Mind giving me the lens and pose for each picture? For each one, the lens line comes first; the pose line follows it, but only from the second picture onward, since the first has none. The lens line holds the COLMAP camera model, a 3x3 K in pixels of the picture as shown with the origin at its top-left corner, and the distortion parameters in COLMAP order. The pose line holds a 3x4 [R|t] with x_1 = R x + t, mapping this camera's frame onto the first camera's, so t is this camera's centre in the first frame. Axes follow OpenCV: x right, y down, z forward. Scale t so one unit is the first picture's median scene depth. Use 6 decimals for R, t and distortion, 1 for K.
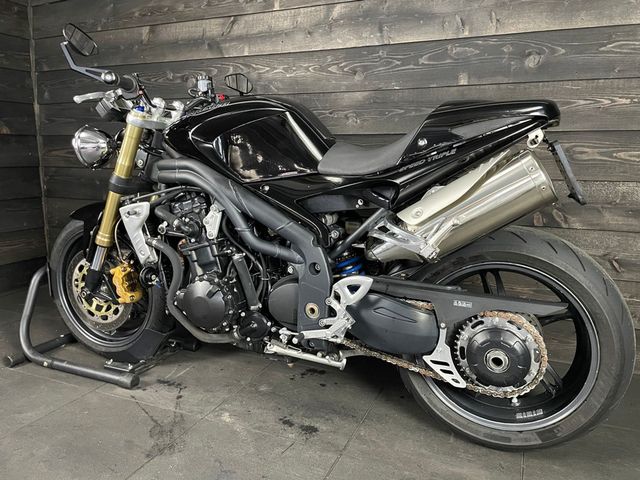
lens RADIAL K [[492.1, 0, 329.6], [0, 492.1, 239.1], [0, 0, 1]] dist [0.074845, -0.098773]
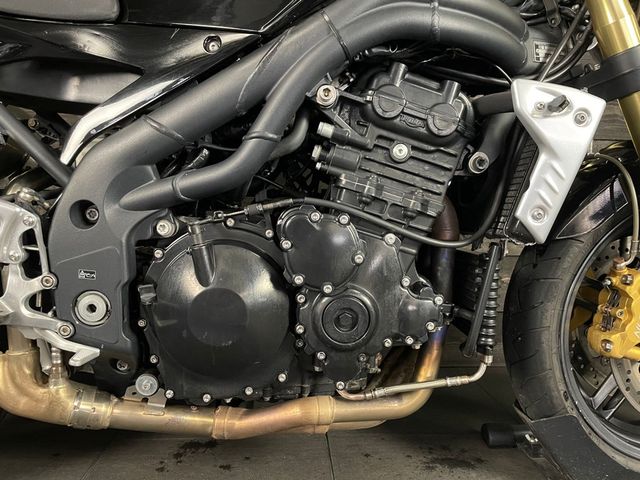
lens RADIAL K [[492.1, 0, 329.6], [0, 492.1, 239.1], [0, 0, 1]] dist [0.074845, -0.098773]
pose [[0.889074, -0.030829, 0.456724, -0.155118], [0.072962, 0.994518, -0.074900, 0.098737], [-0.451911, 0.099915, 0.886450, 0.449474]]
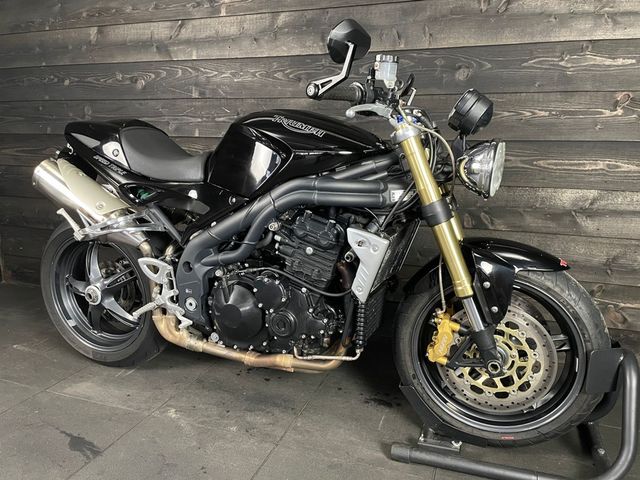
lens RADIAL K [[492.1, 0, 329.6], [0, 492.1, 239.1], [0, 0, 1]] dist [0.074845, -0.098773]
pose [[0.998094, -0.007191, 0.061285, 0.058242], [0.005361, 0.999536, 0.029971, -0.038765], [-0.061472, -0.029585, 0.997670, -0.063095]]
